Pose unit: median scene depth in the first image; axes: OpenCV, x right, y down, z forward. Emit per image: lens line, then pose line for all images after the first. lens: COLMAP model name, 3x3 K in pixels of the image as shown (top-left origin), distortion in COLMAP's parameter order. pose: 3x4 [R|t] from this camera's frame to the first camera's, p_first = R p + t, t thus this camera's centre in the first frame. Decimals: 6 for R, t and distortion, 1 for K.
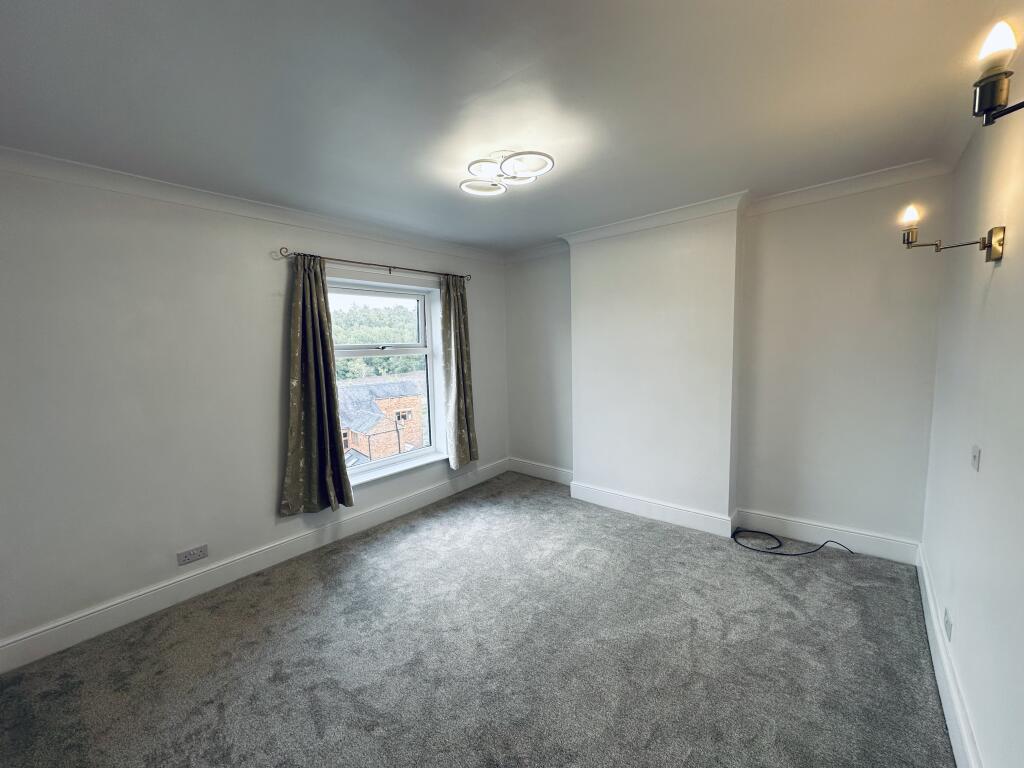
lens RADIAL K [[408.2, 0, 509.7], [0, 408.2, 383.2], [0, 0, 1]] dist [0.001484, 0.000180]
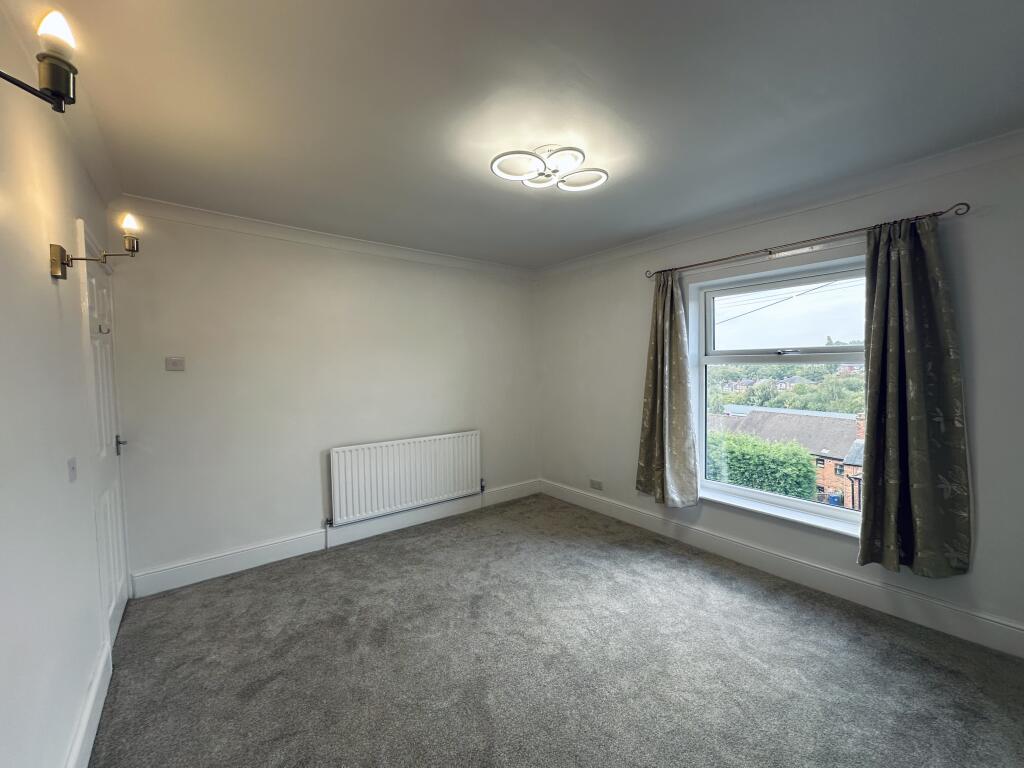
lens RADIAL K [[408.2, 0, 509.7], [0, 408.2, 383.2], [0, 0, 1]] dist [0.001484, 0.000180]
pose [[-0.206245, 0.067250, -0.976187, 0.756082], [-0.076233, 0.993499, 0.084549, -0.074067], [0.975526, 0.091855, -0.199778, 0.889210]]
